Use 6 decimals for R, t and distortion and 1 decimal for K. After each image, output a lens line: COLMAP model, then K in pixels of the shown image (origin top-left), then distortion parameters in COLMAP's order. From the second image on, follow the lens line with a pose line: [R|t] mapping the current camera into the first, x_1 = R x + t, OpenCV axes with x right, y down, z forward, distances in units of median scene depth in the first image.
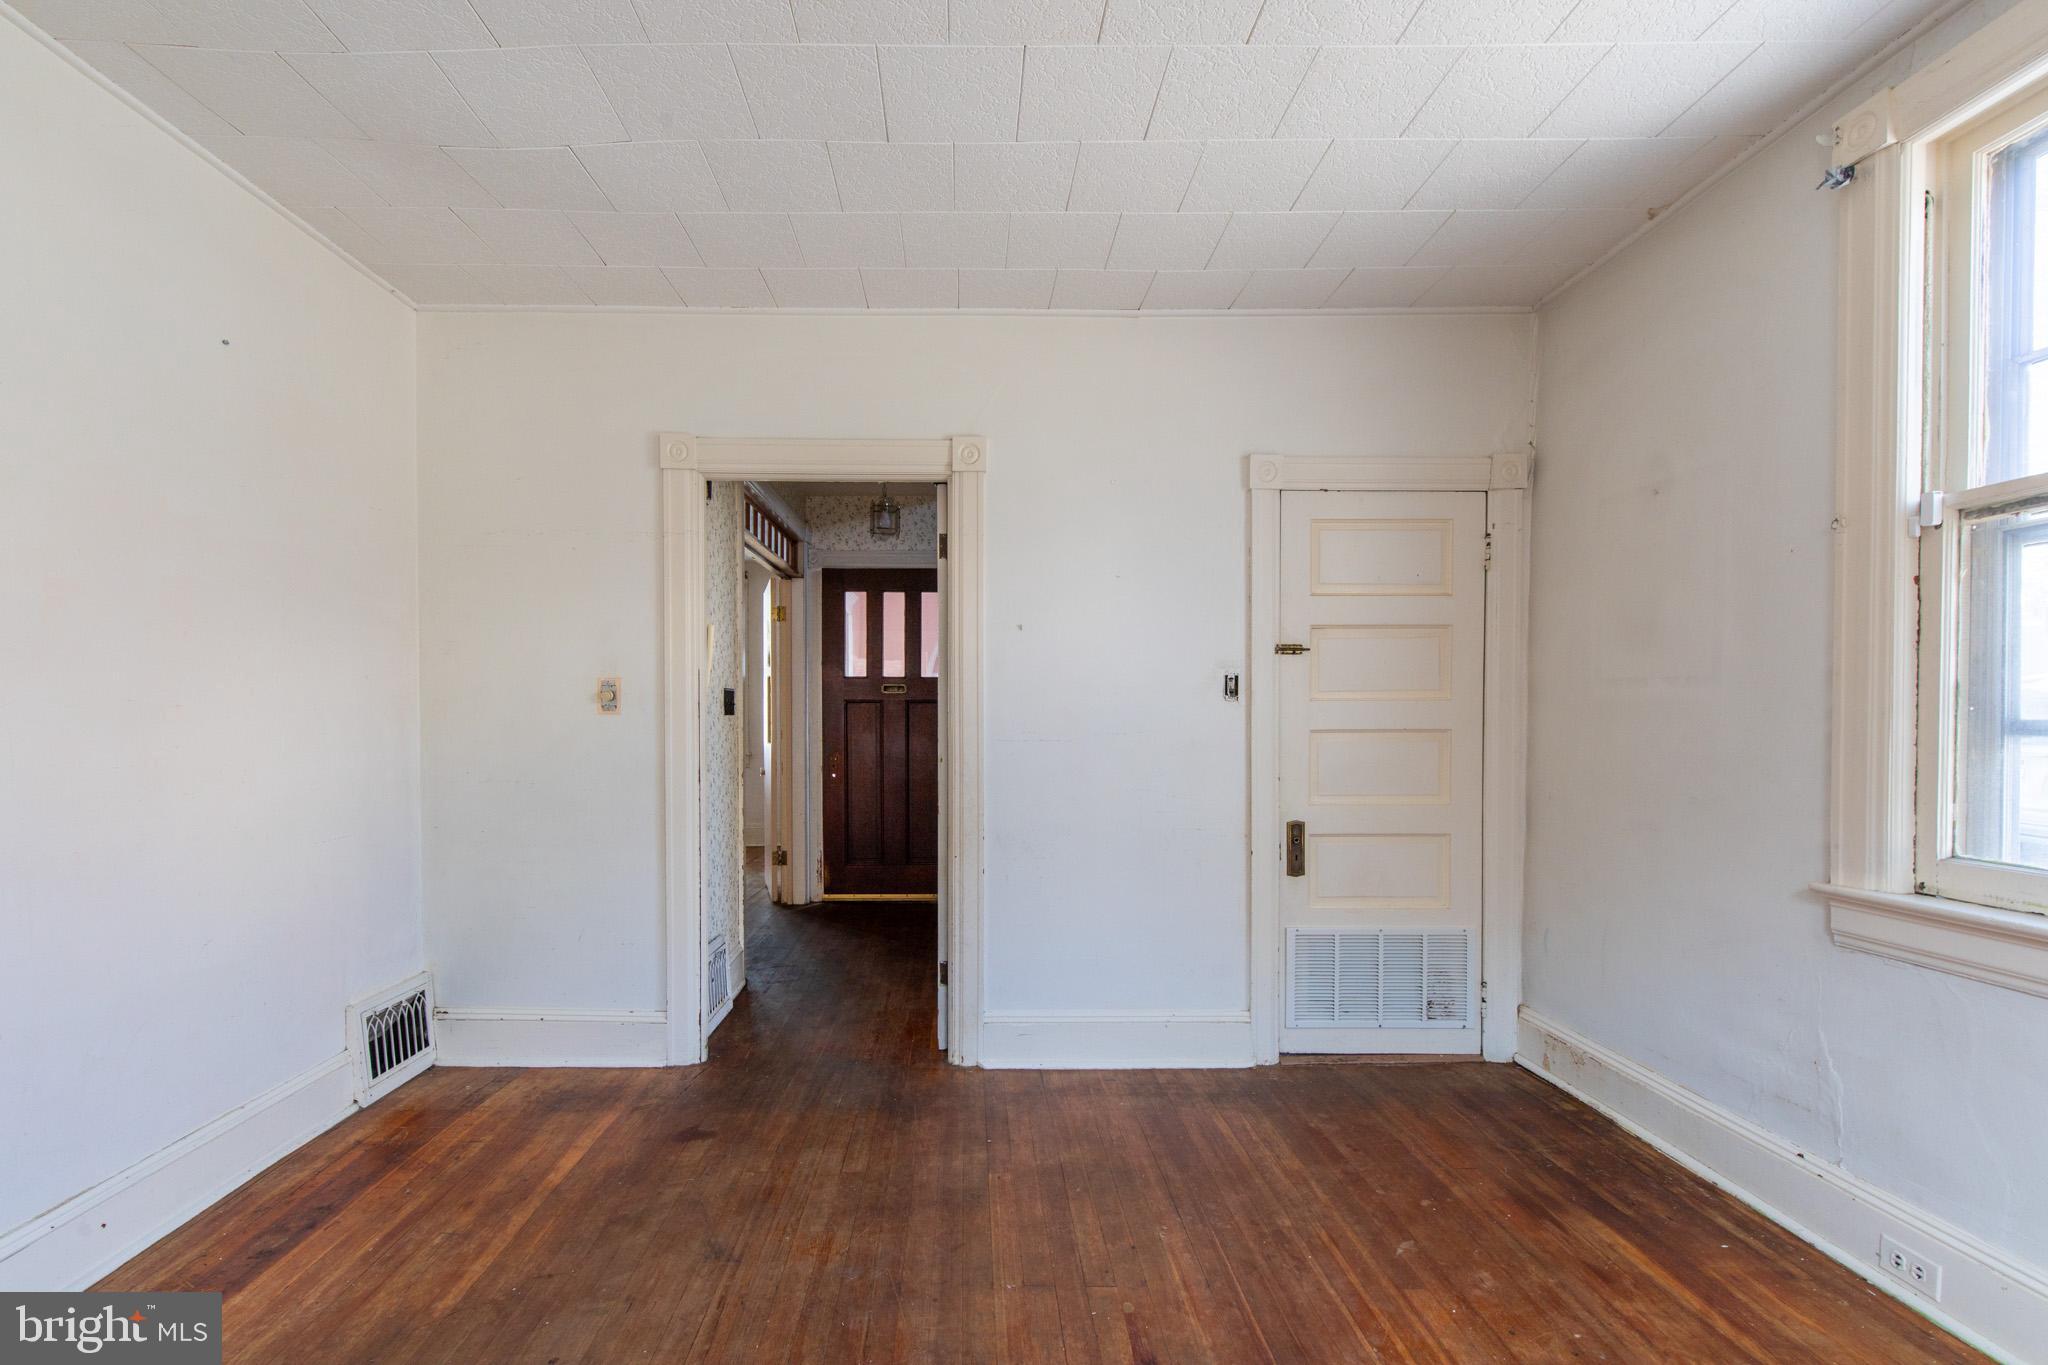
lens RADIAL K [[889.2, 0, 974.3], [0, 889.2, 730.9], [0, 0, 1]] dist [0.000369, -0.001054]
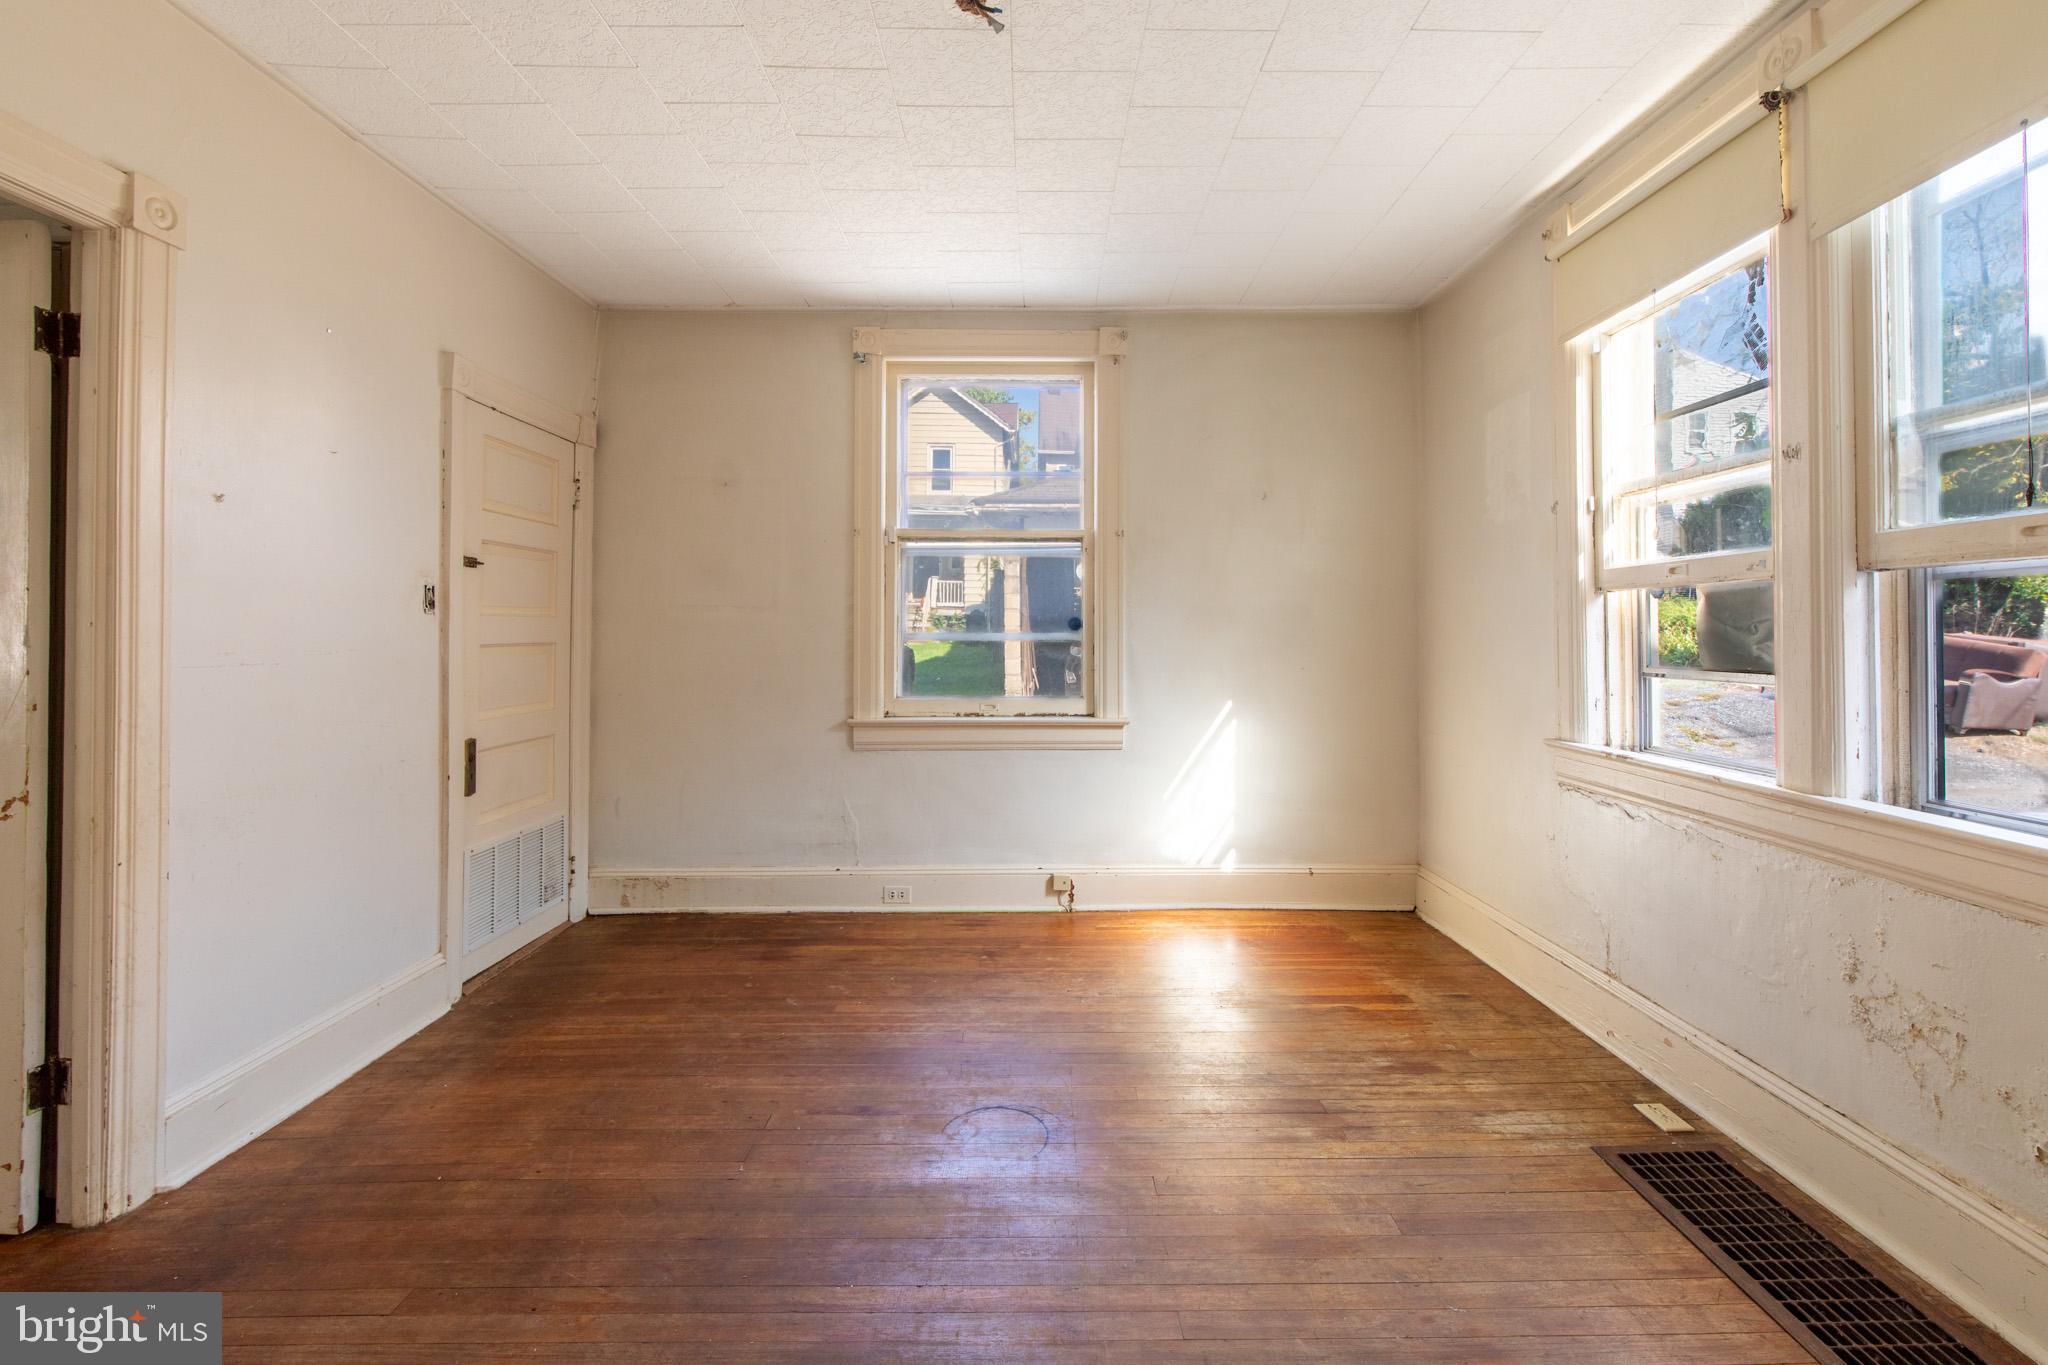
lens RADIAL K [[889.2, 0, 1024.7], [0, 889.2, 618.7], [0, 0, 1]] dist [0.000369, -0.001054]
pose [[0.020154, 0.016367, 0.999663, -0.675492], [0.015970, 0.999733, -0.016690, -0.004124], [-0.999669, 0.016301, 0.019887, 0.418184]]
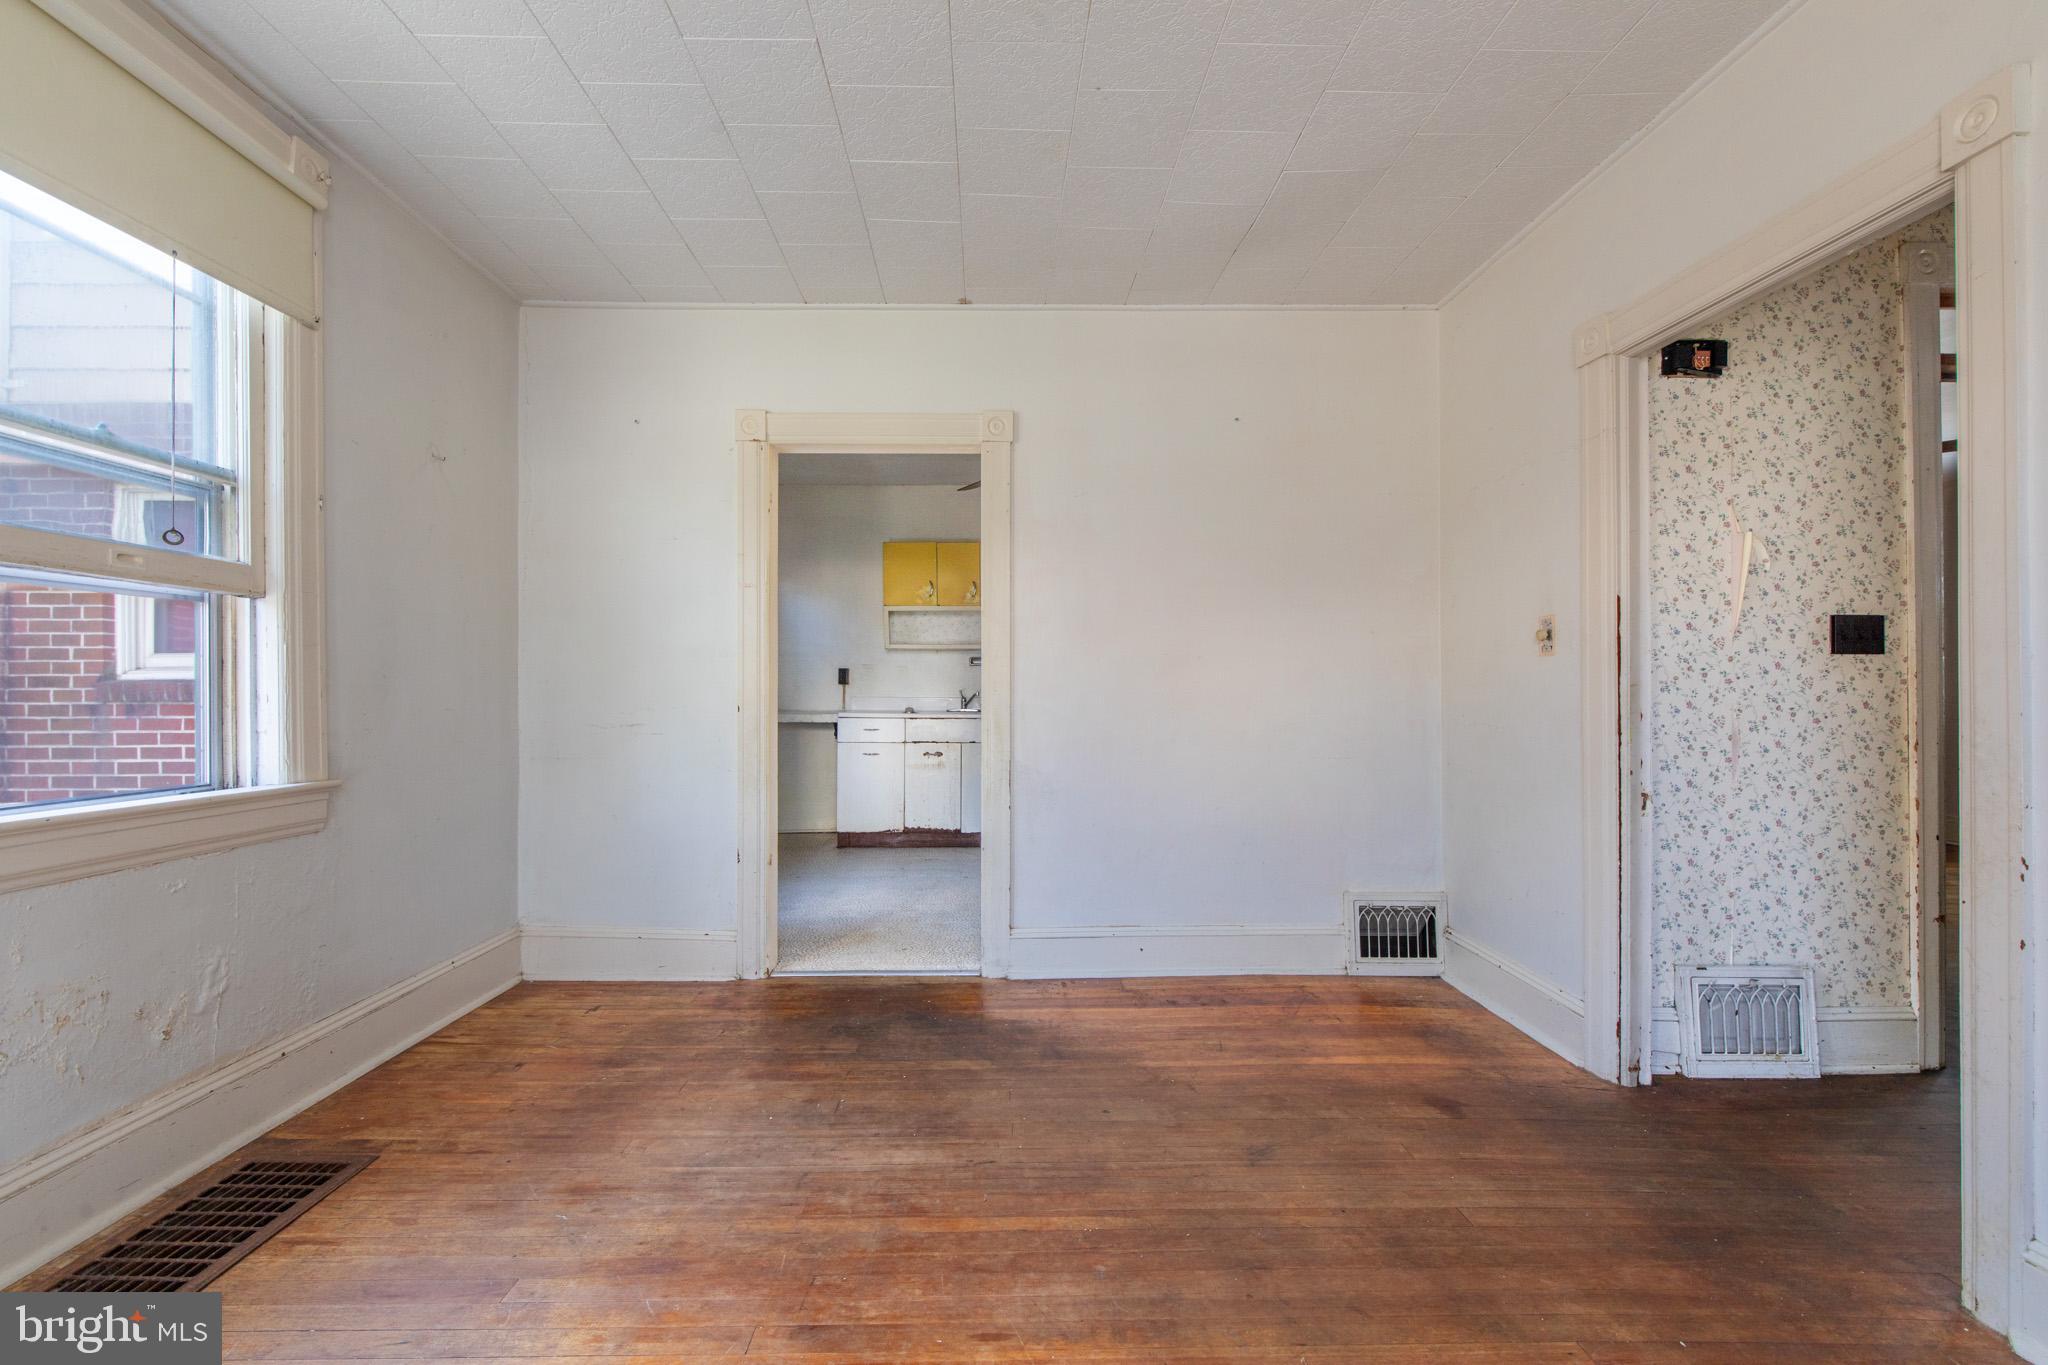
lens RADIAL K [[889.2, 0, 1018.9], [0, 889.2, 691.9], [0, 0, 1]] dist [0.000369, -0.001054]
pose [[0.019708, 0.001072, -0.999805, 0.536893], [-0.018553, 0.999828, 0.000706, 0.030483], [0.999634, 0.018536, 0.019725, 0.481110]]
